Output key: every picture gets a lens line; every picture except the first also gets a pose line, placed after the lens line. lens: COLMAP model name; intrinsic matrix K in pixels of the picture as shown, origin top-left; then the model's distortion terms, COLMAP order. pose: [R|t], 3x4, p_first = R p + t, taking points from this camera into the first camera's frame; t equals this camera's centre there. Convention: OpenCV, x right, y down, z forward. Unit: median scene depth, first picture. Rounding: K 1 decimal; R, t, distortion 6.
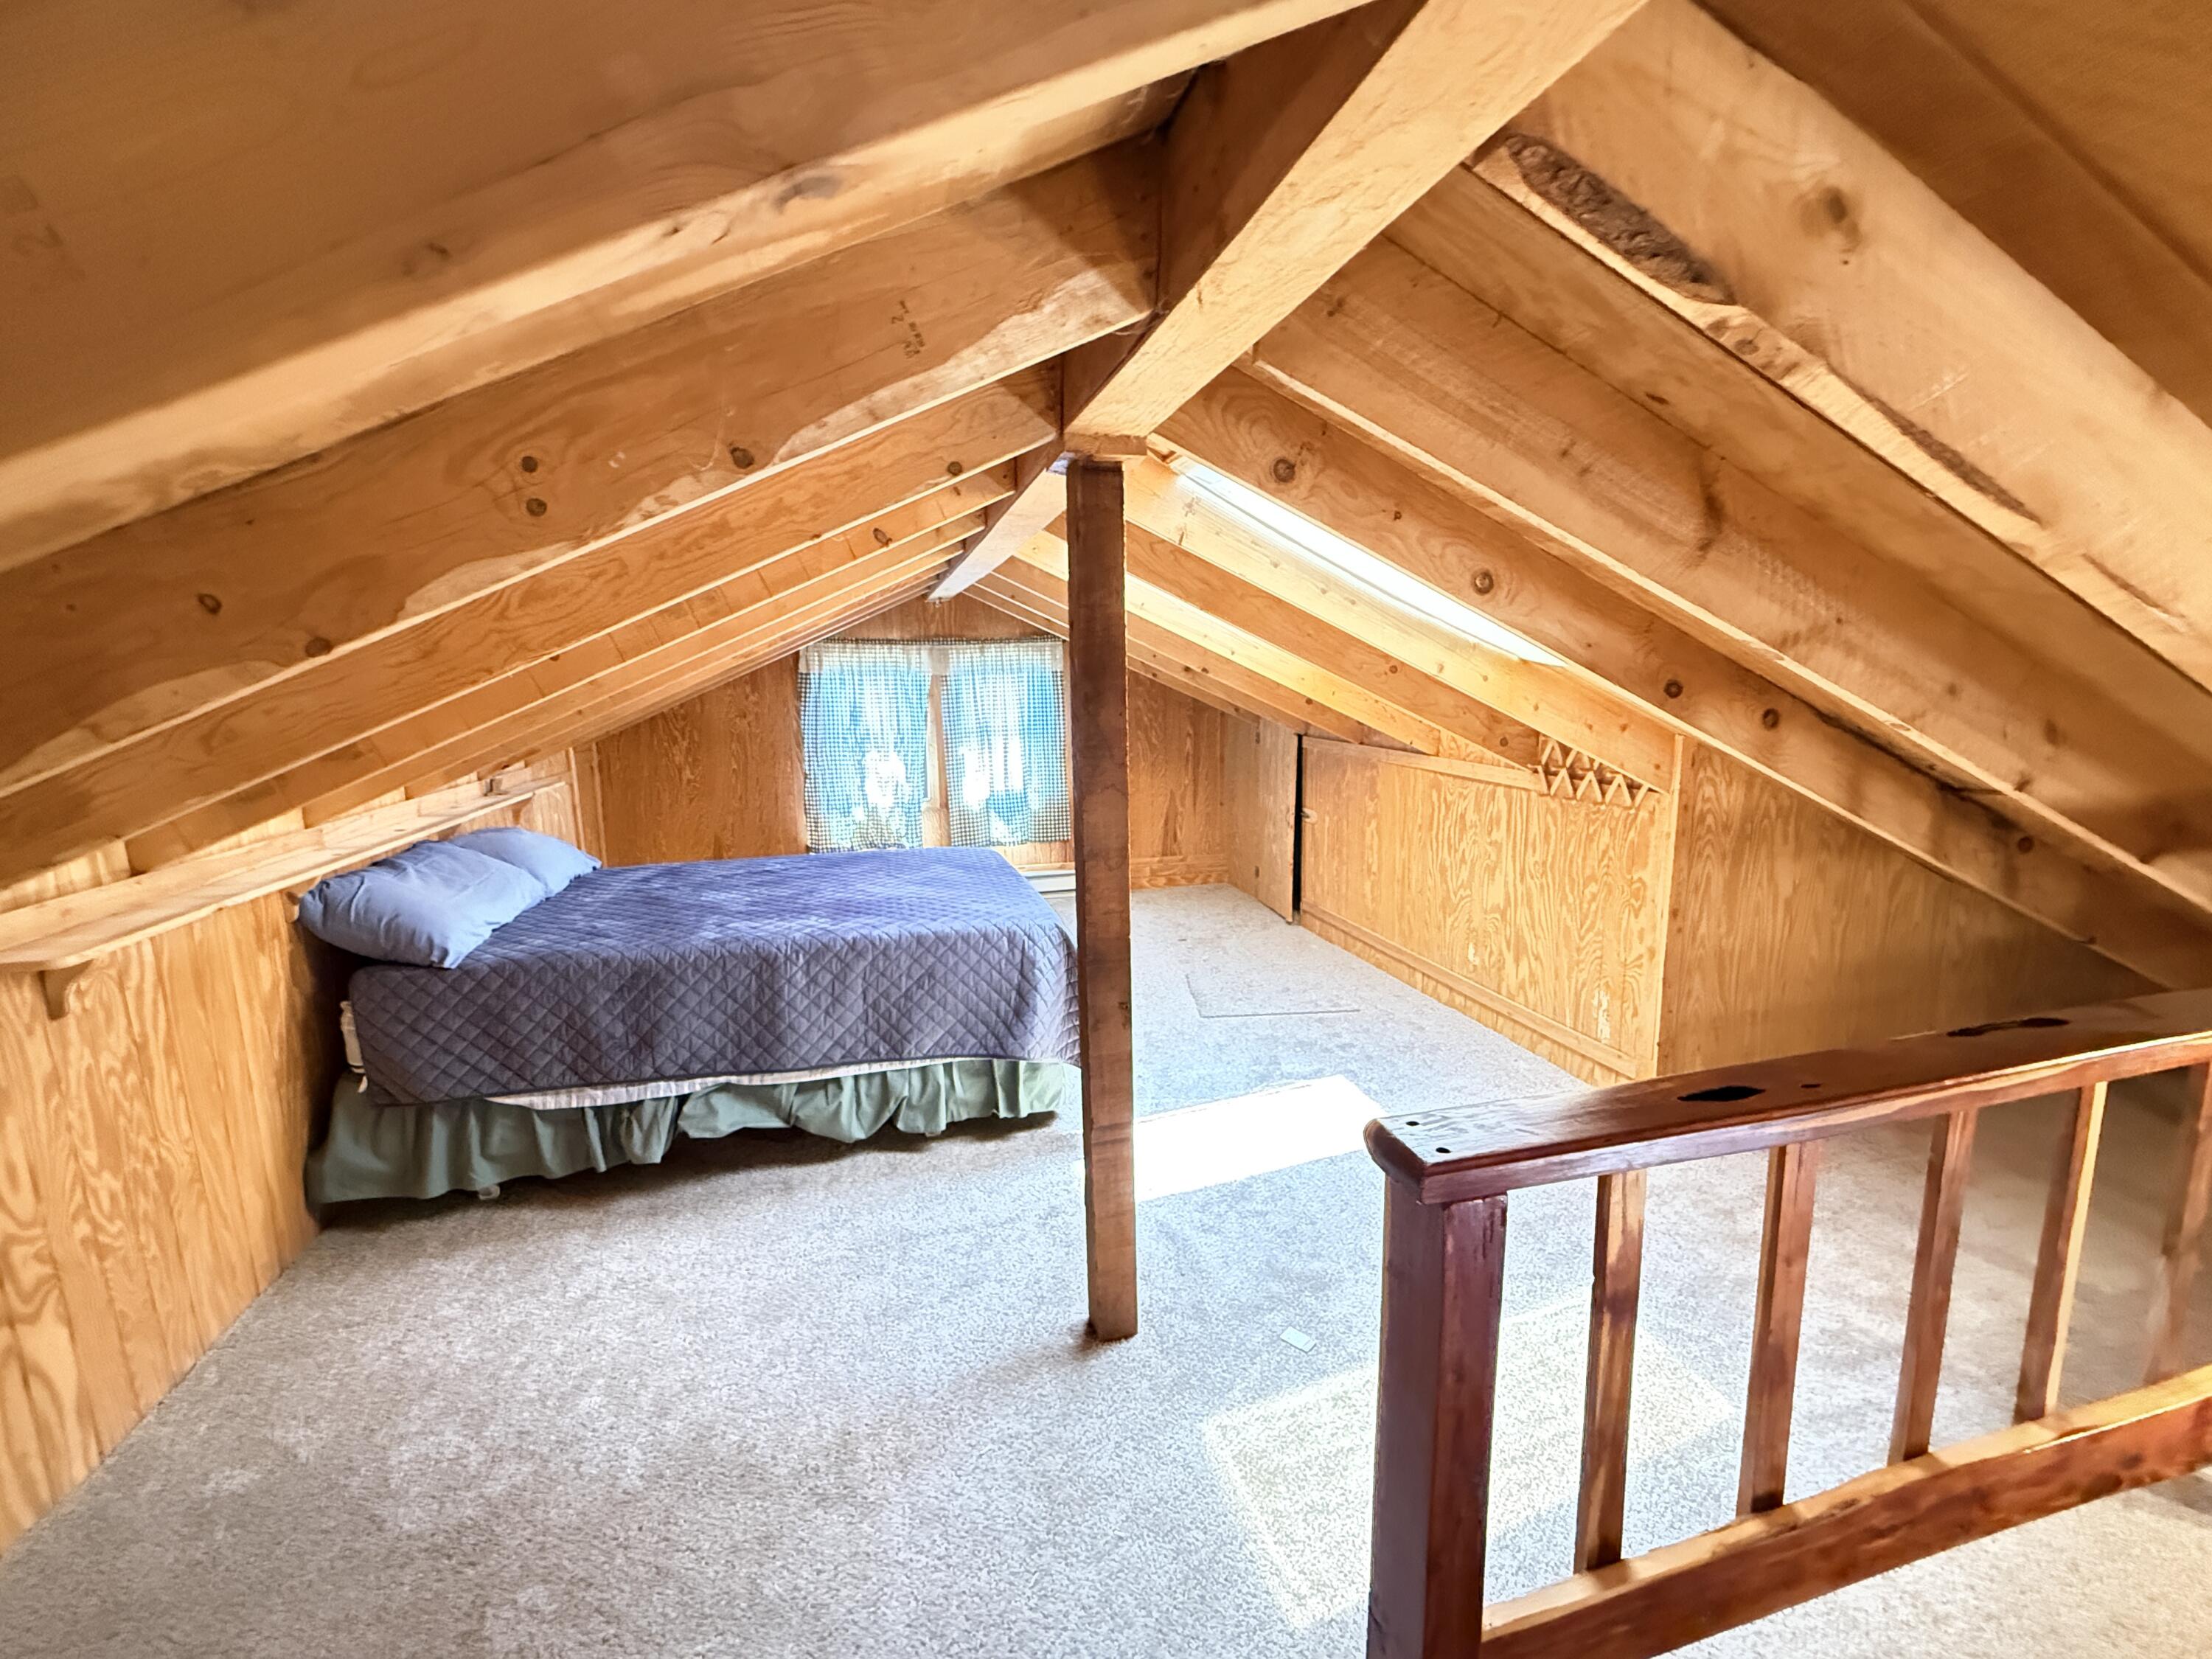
lens RADIAL K [[936.9, 0, 1111.9], [0, 936.9, 828.2], [0, 0, 1]] dist [0.000076, -0.001094]
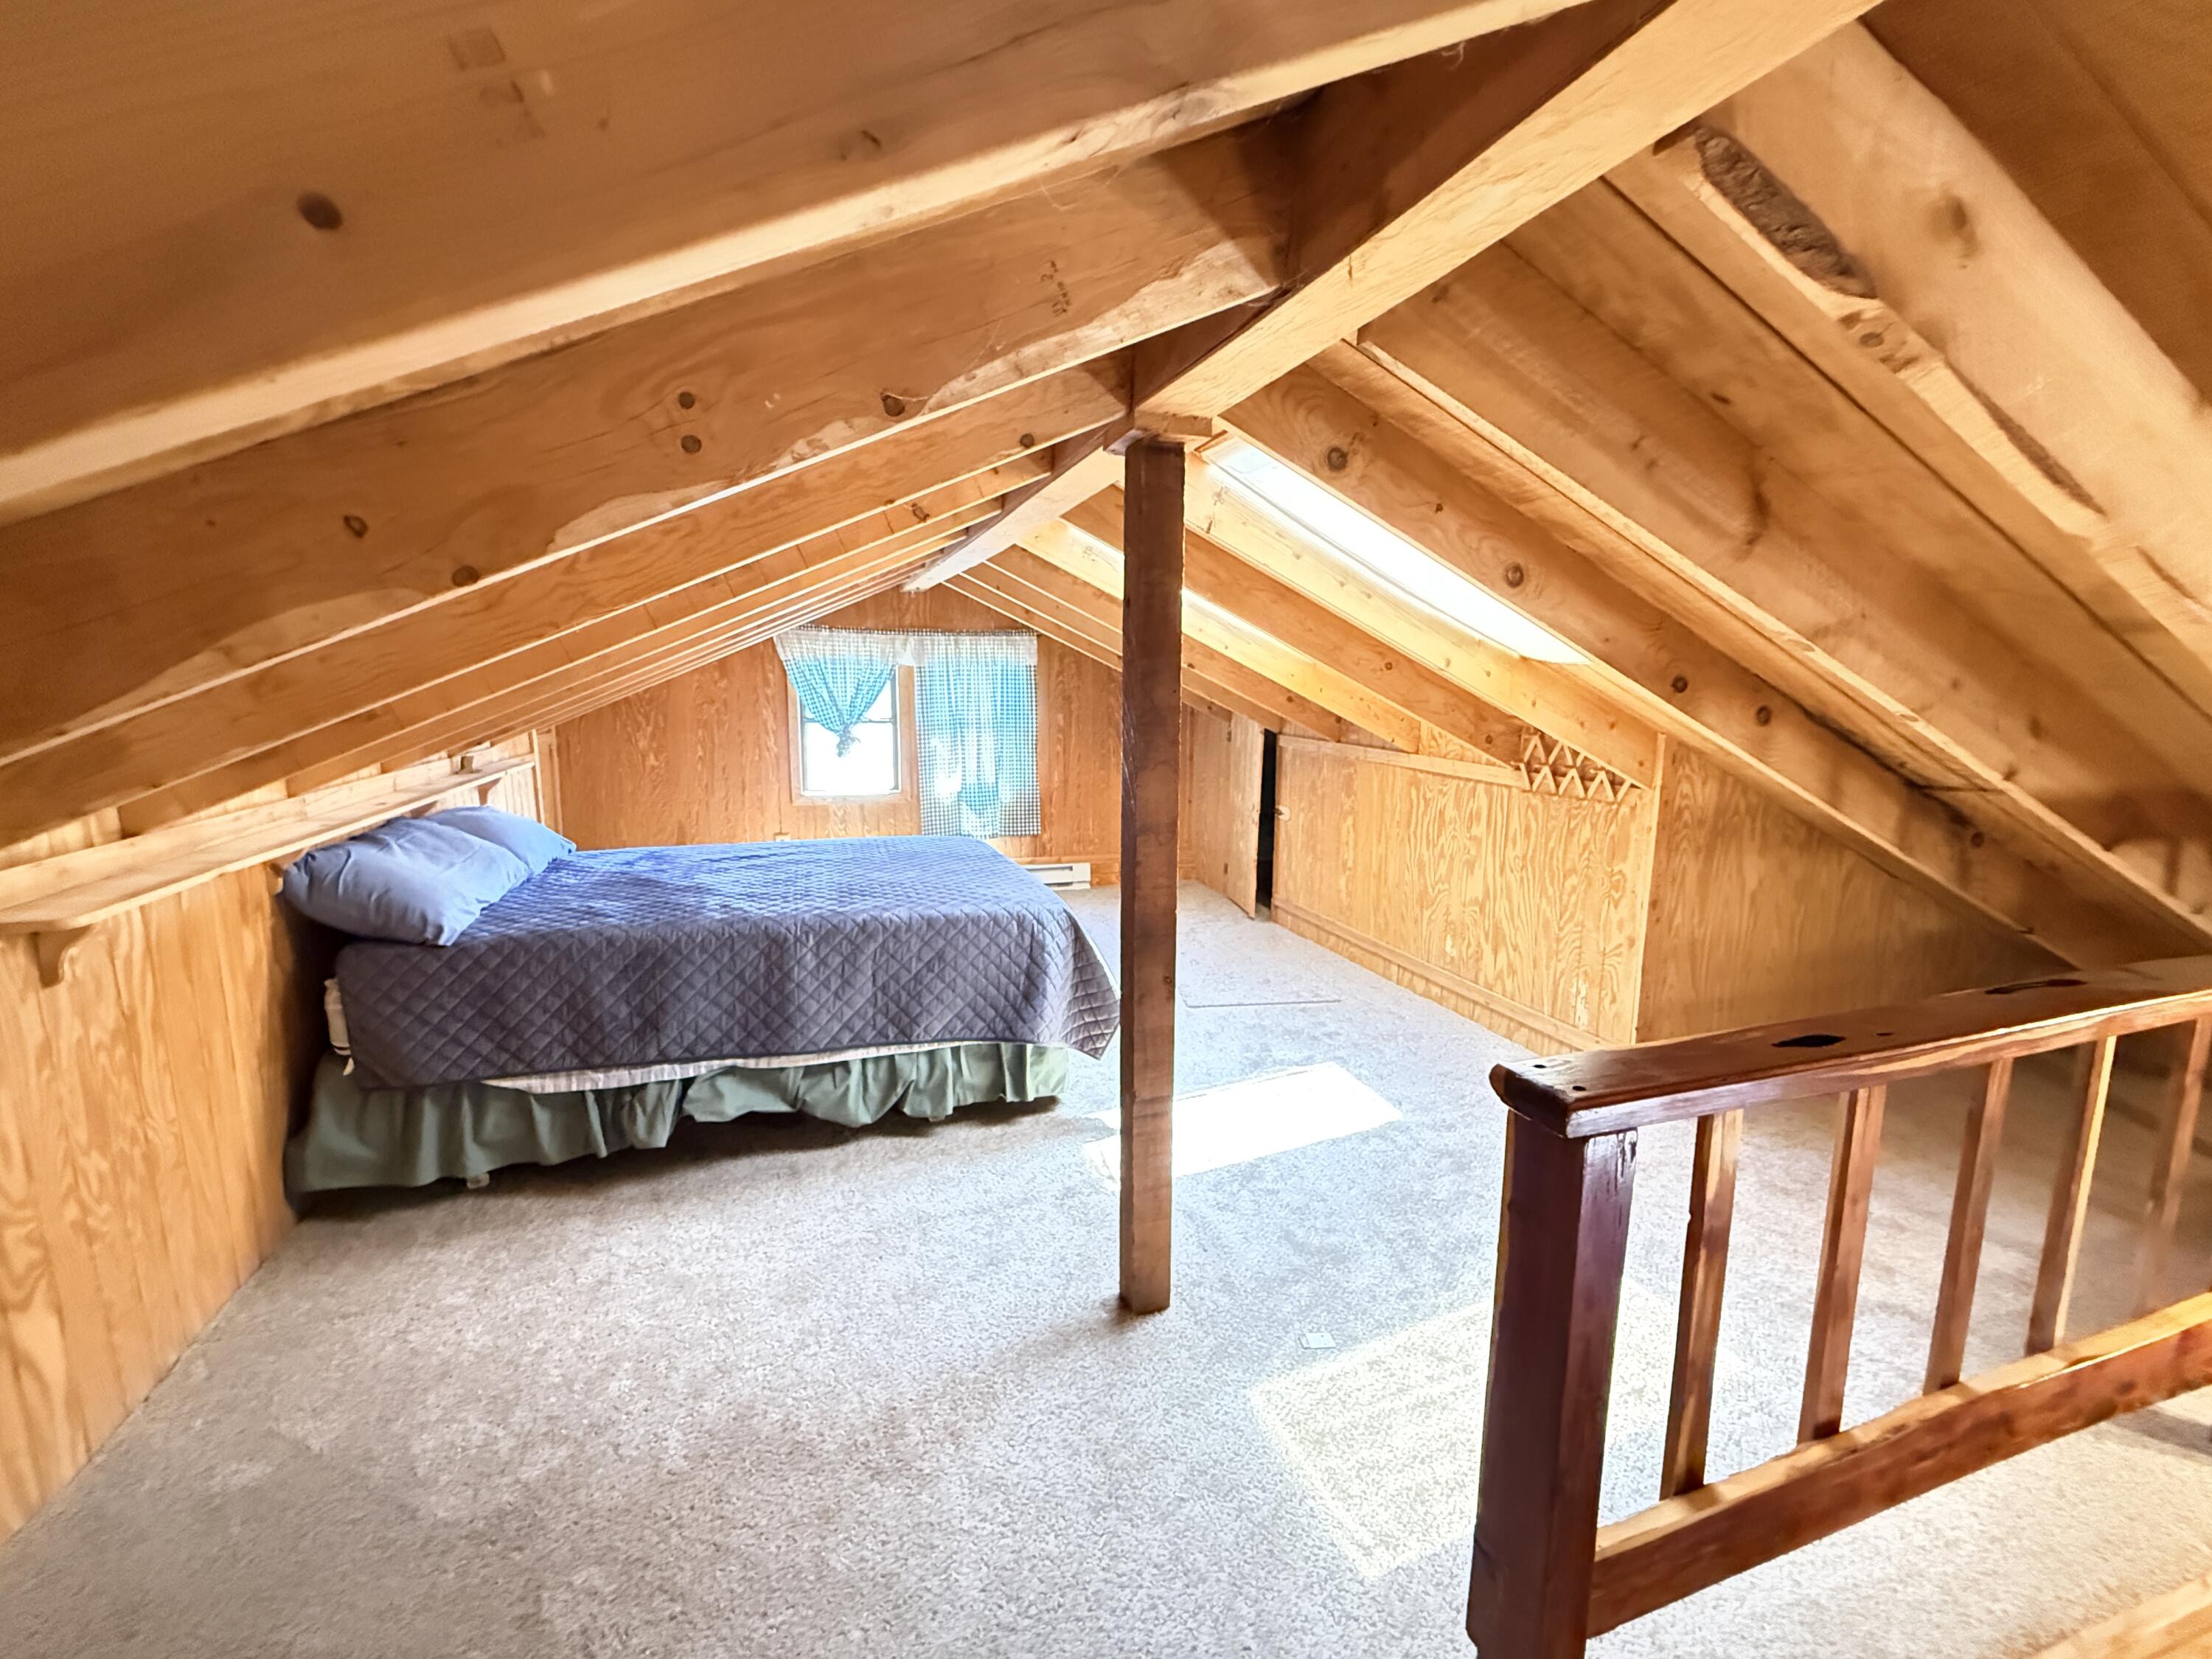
lens RADIAL K [[936.9, 0, 1105.6], [0, 936.9, 828.5], [0, 0, 1]] dist [0.000076, -0.001094]
pose [[0.997466, 0.015099, 0.069528, -0.151625], [-0.014651, 0.999869, -0.006946, 0.039902], [-0.069624, 0.005910, 0.997556, -0.009067]]
